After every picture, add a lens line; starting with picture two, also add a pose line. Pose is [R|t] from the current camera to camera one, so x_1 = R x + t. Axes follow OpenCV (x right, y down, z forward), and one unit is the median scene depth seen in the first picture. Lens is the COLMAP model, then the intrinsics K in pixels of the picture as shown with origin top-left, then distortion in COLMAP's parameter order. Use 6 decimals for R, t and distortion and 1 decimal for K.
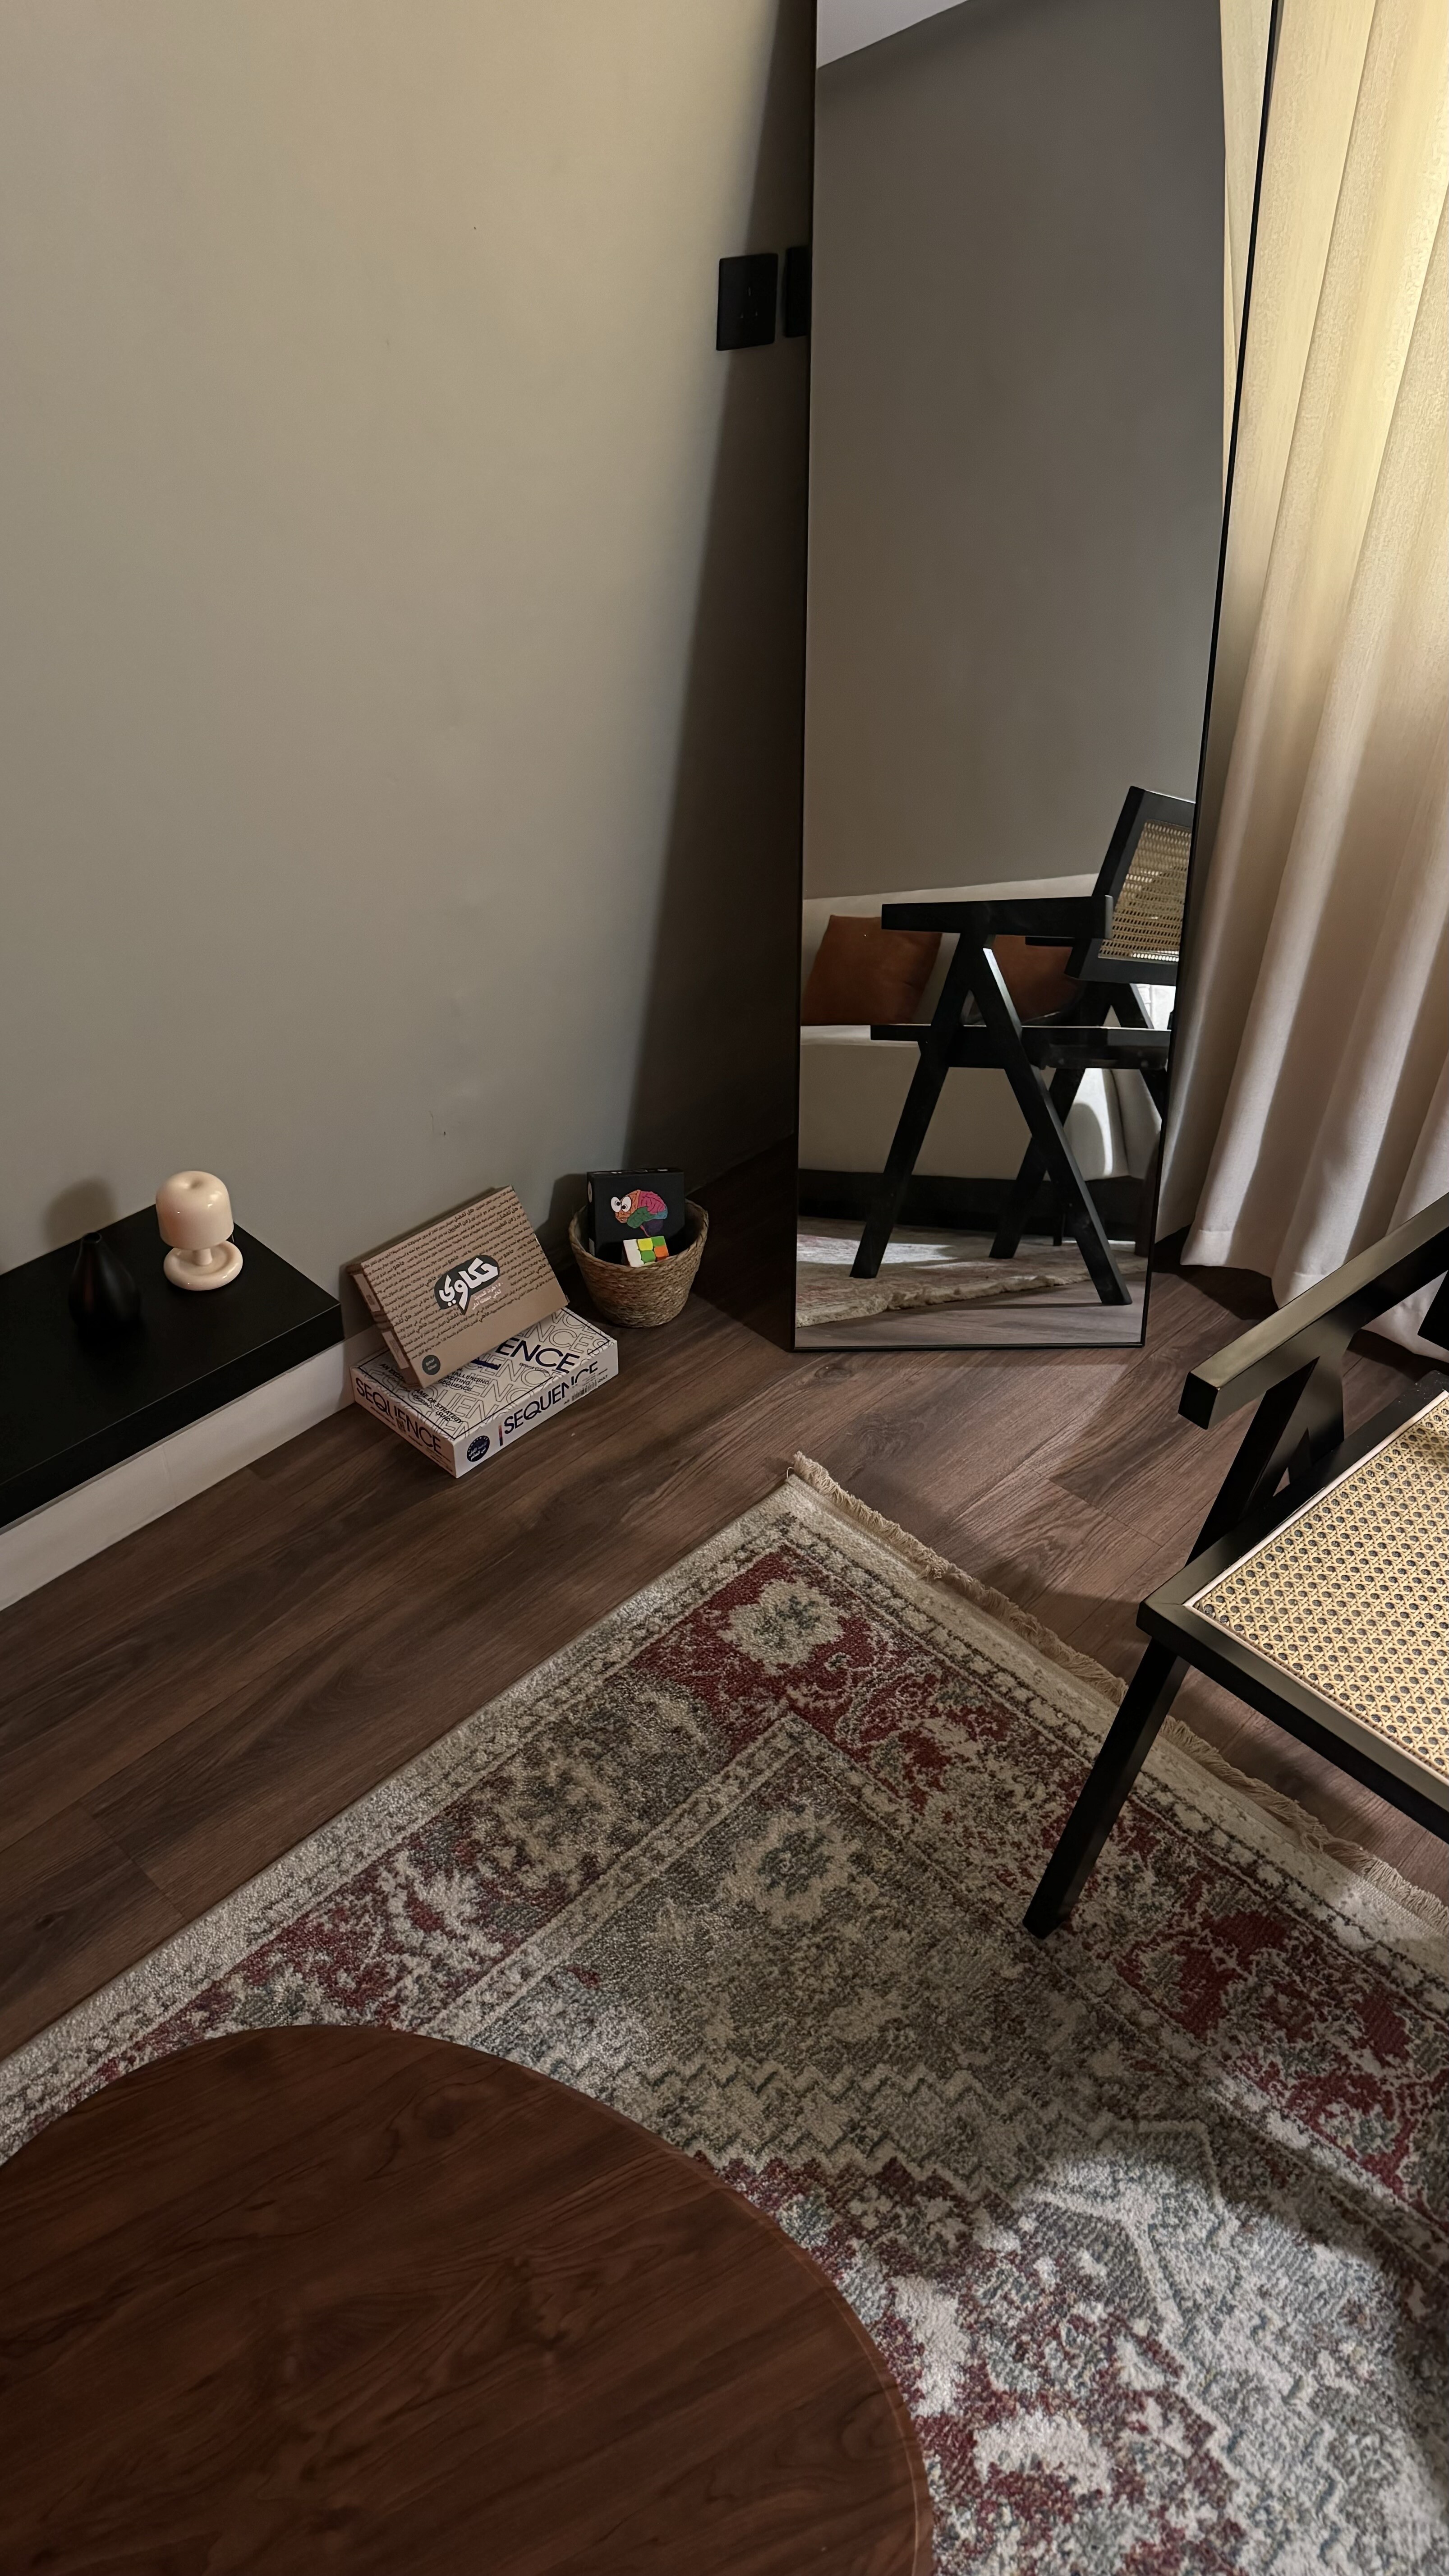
lens RADIAL K [[1842.5, 0, 724.5], [0, 1842.5, 1288.0], [0, 0, 1]] dist [0.010017, -0.018983]
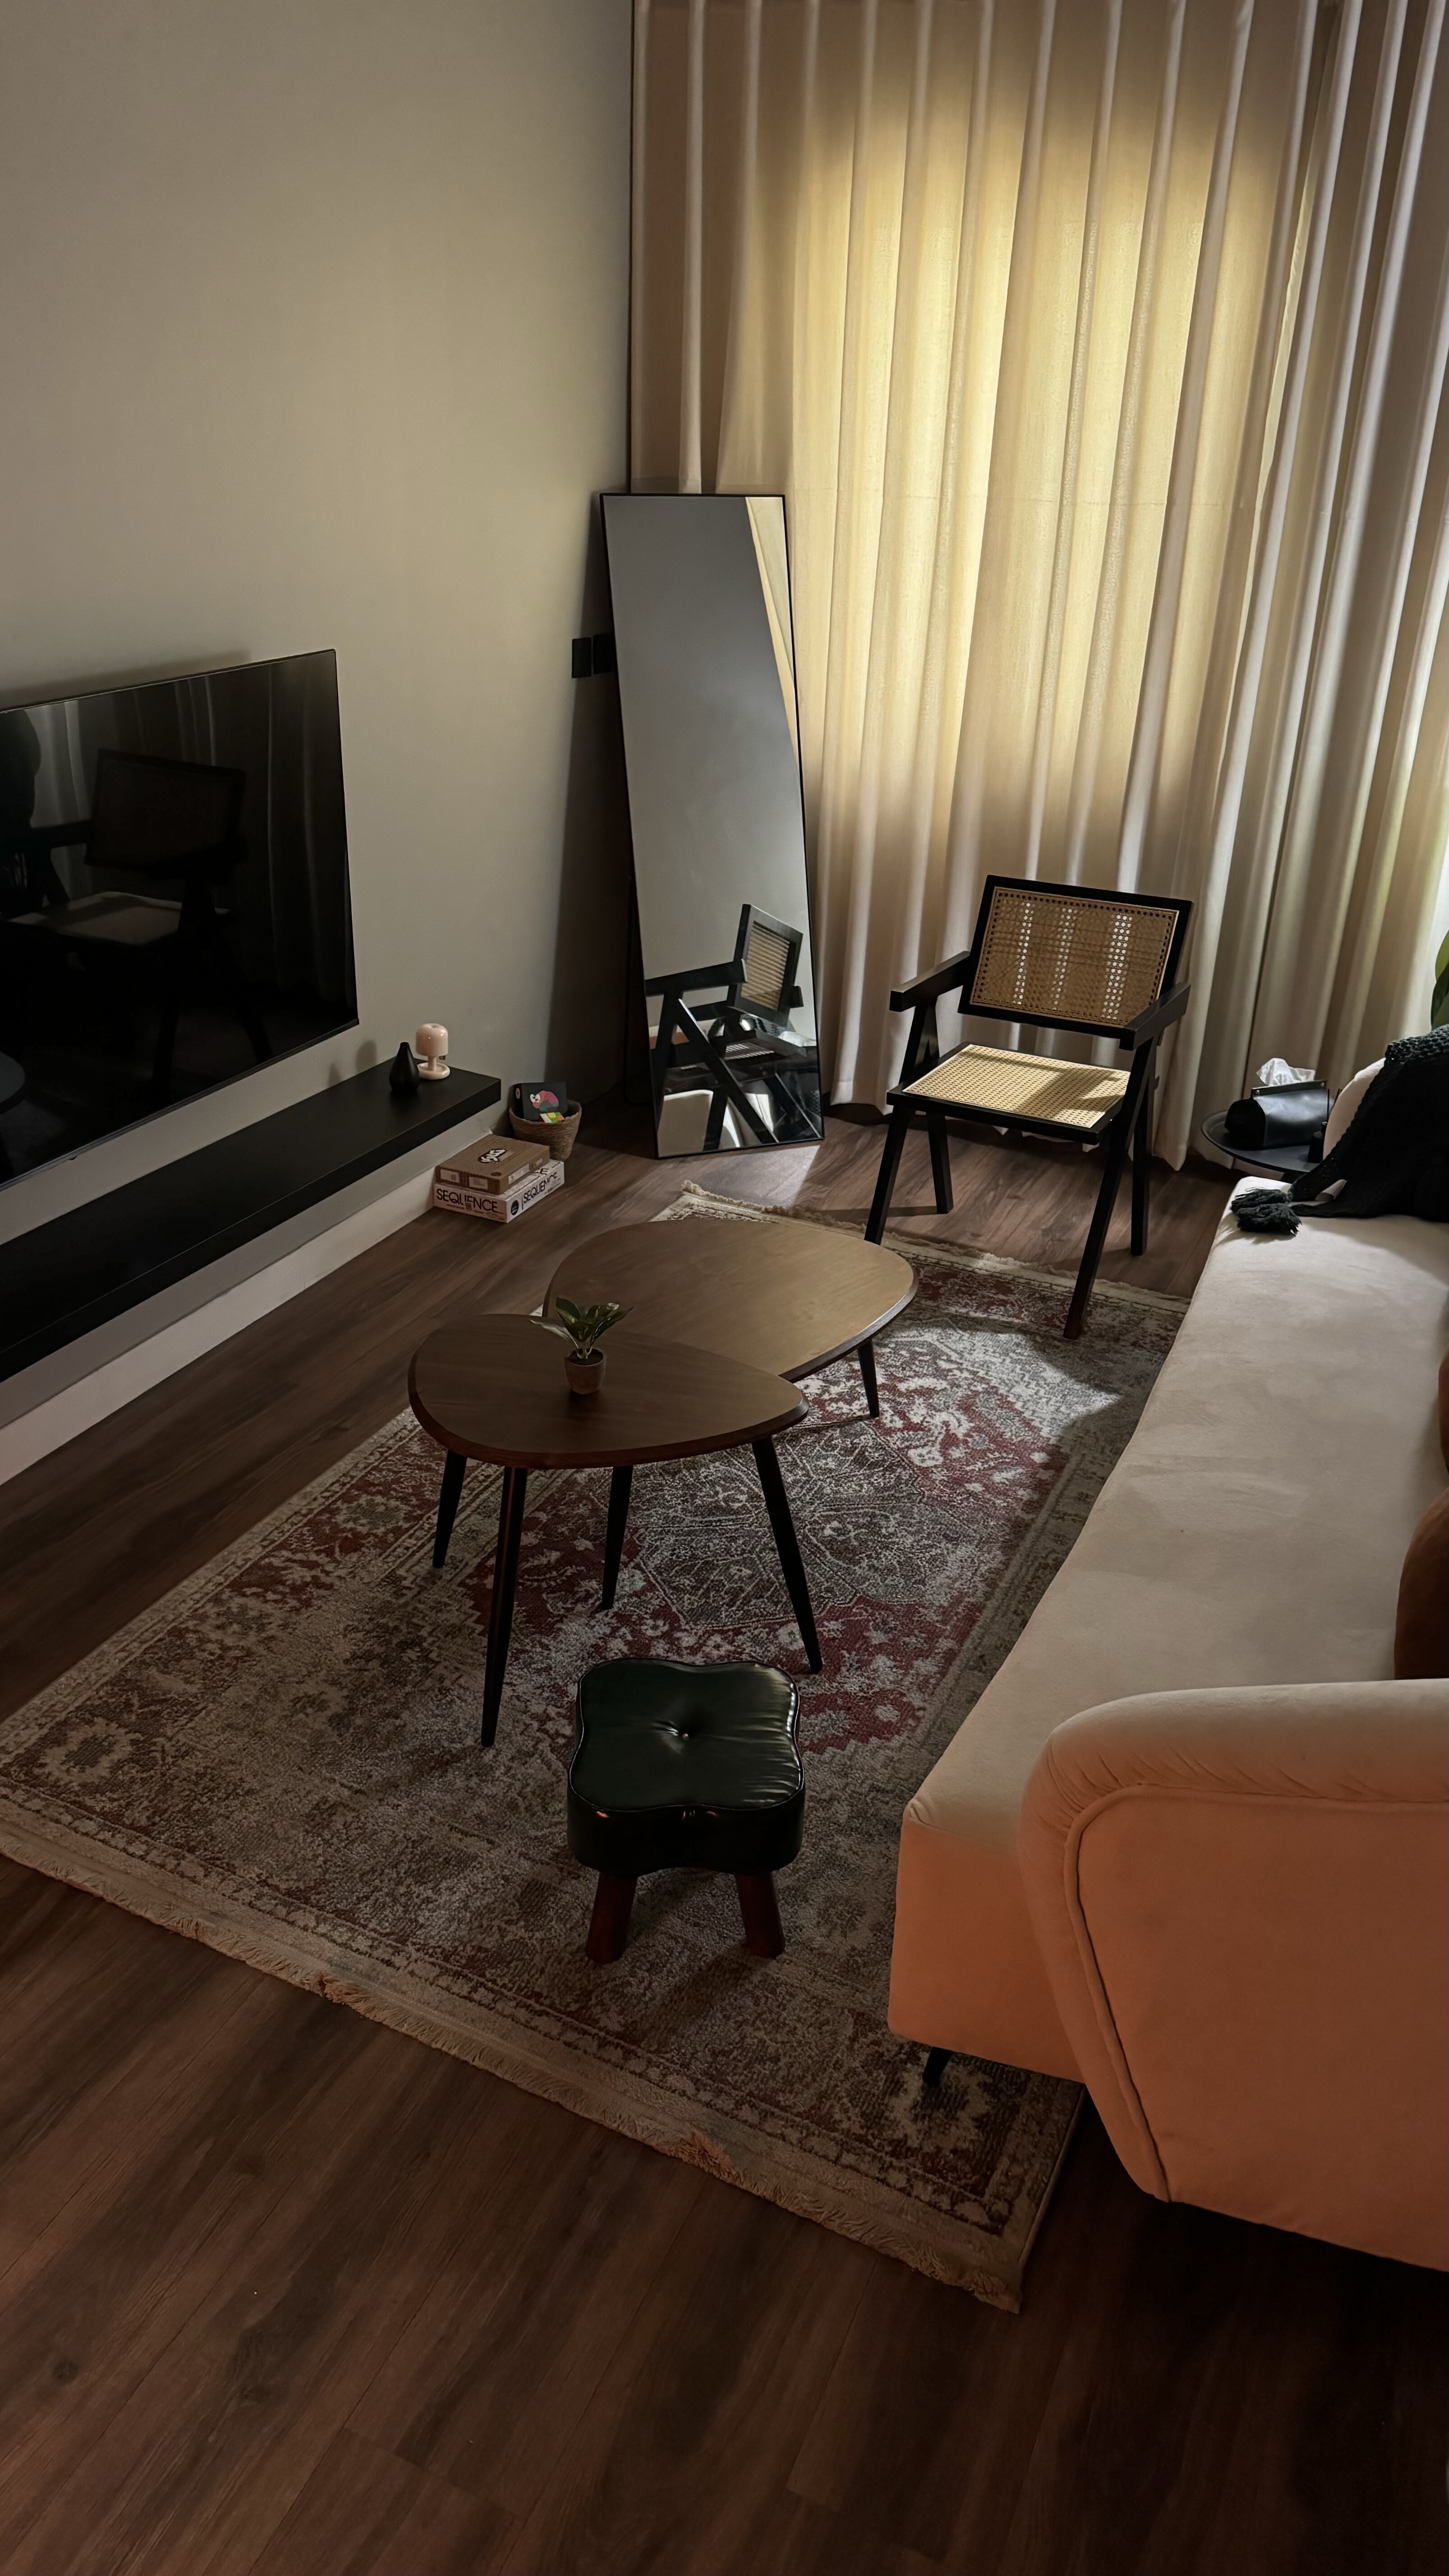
lens RADIAL K [[1818.4, 0, 724.5], [0, 1818.4, 1288.0], [0, 0, 1]] dist [0.146603, -0.242148]
pose [[0.945852, -0.127545, 0.298489, -0.575293], [0.185944, 0.966638, -0.176171, 0.610555], [-0.266061, 0.222134, 0.938013, -0.941266]]
